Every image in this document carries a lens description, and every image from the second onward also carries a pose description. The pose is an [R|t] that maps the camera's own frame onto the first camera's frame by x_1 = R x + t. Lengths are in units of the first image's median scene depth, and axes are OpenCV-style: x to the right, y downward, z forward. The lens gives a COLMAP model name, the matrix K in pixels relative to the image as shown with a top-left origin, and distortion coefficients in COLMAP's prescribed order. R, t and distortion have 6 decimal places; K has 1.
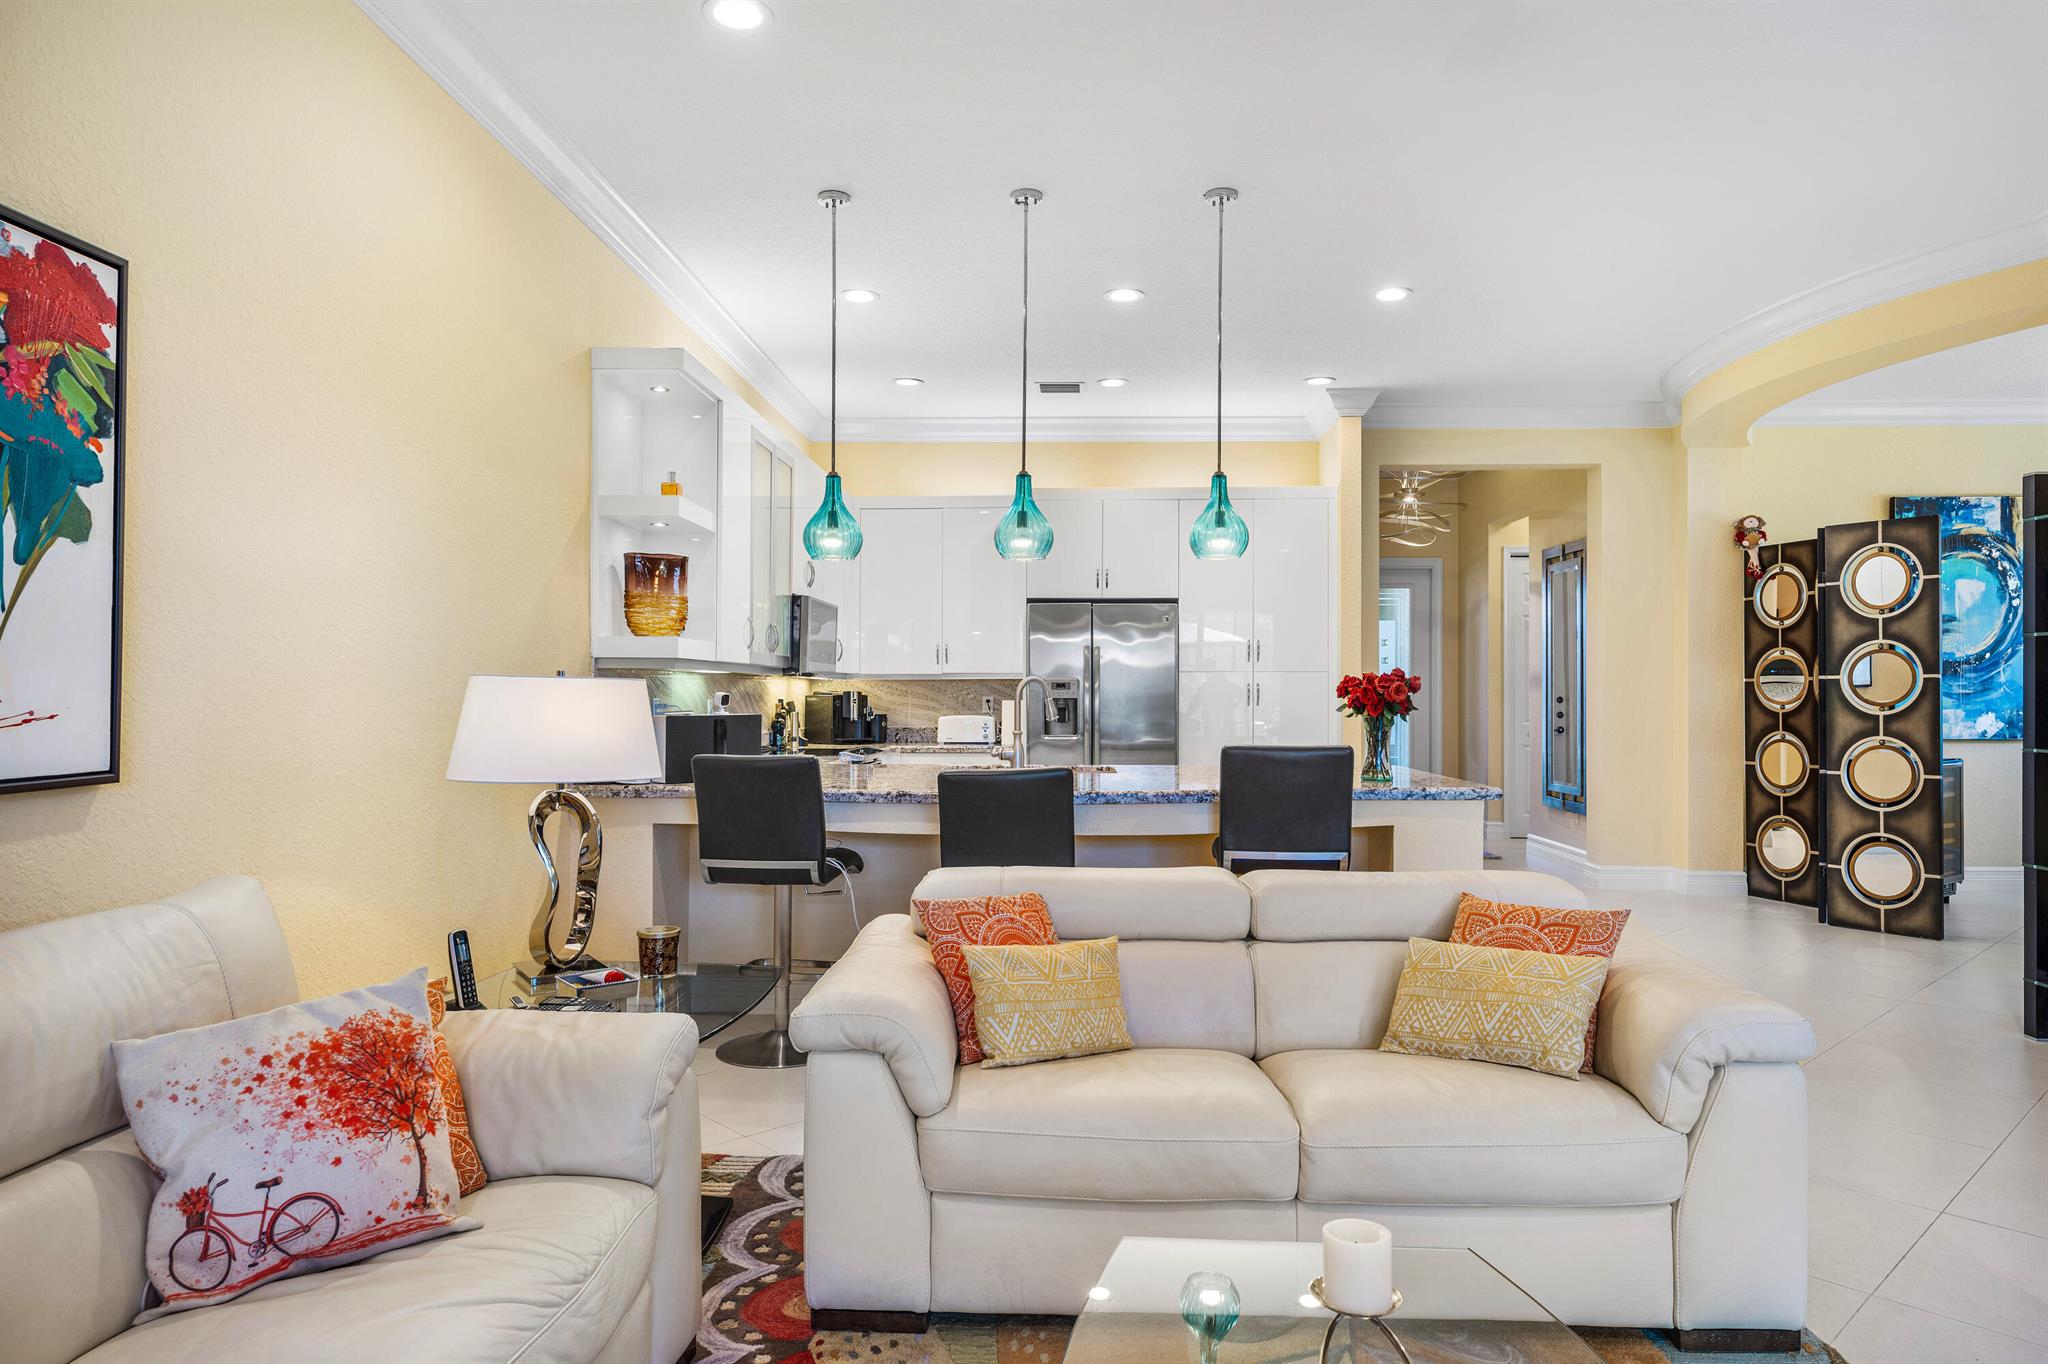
lens RADIAL K [[1285.4, 0, 1061.2], [0, 1285.4, 714.4], [0, 0, 1]] dist [0.003190, -0.010404]
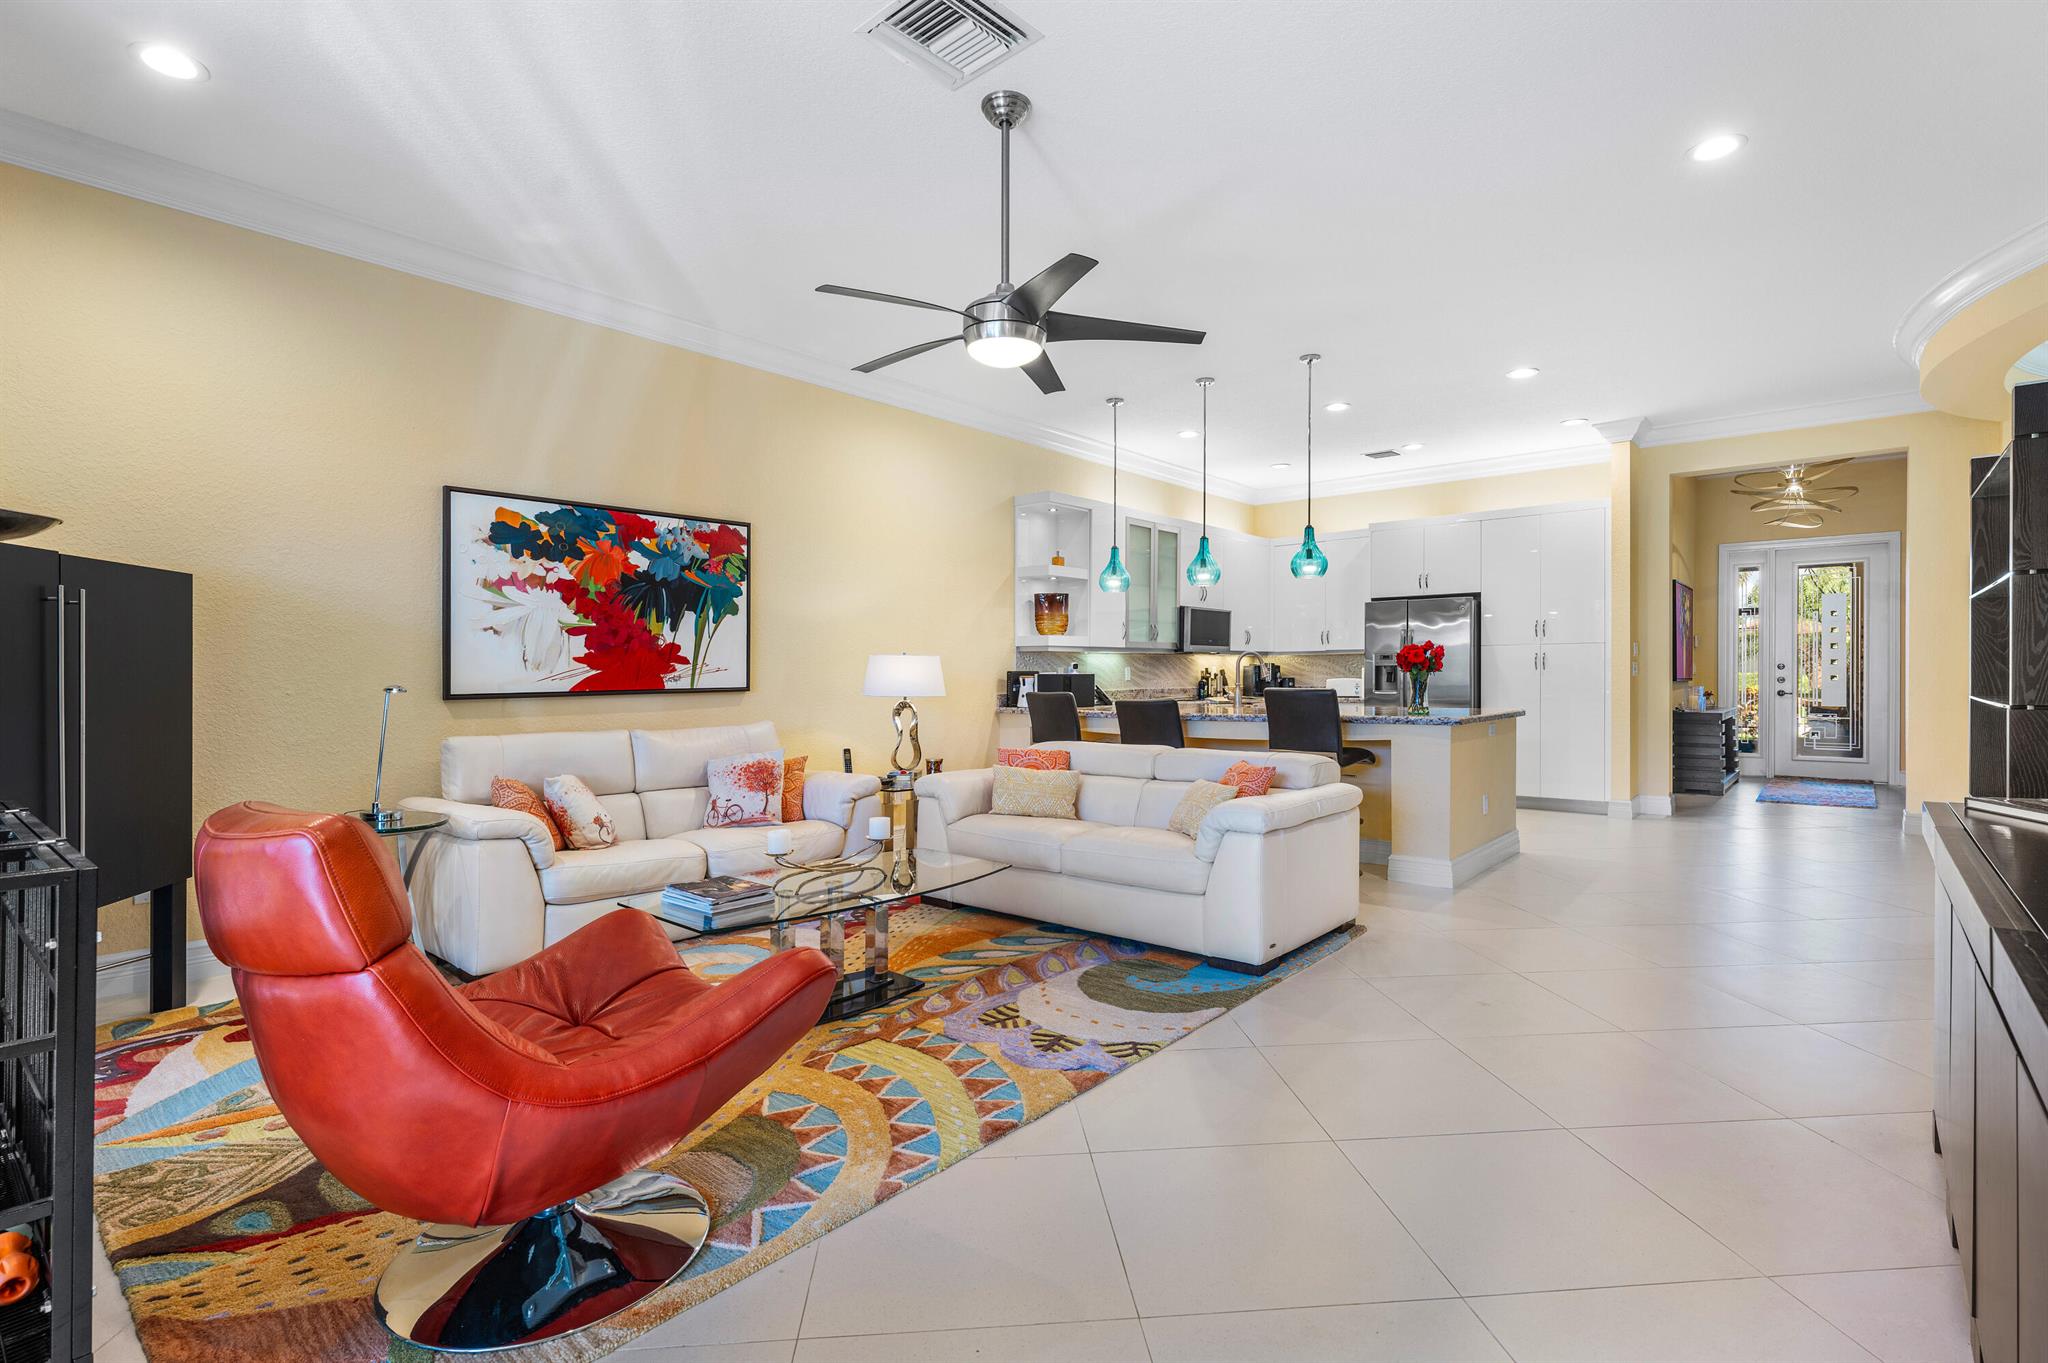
lens RADIAL K [[993.9, 0, 1019.1], [0, 993.9, 683.9], [0, 0, 1]] dist [0.000239, 0.001382]
pose [[0.768190, 0.001678, -0.640219, 0.609379], [-0.004170, 0.999988, -0.002383, 0.018914], [0.640208, 0.004500, 0.768188, -0.204676]]
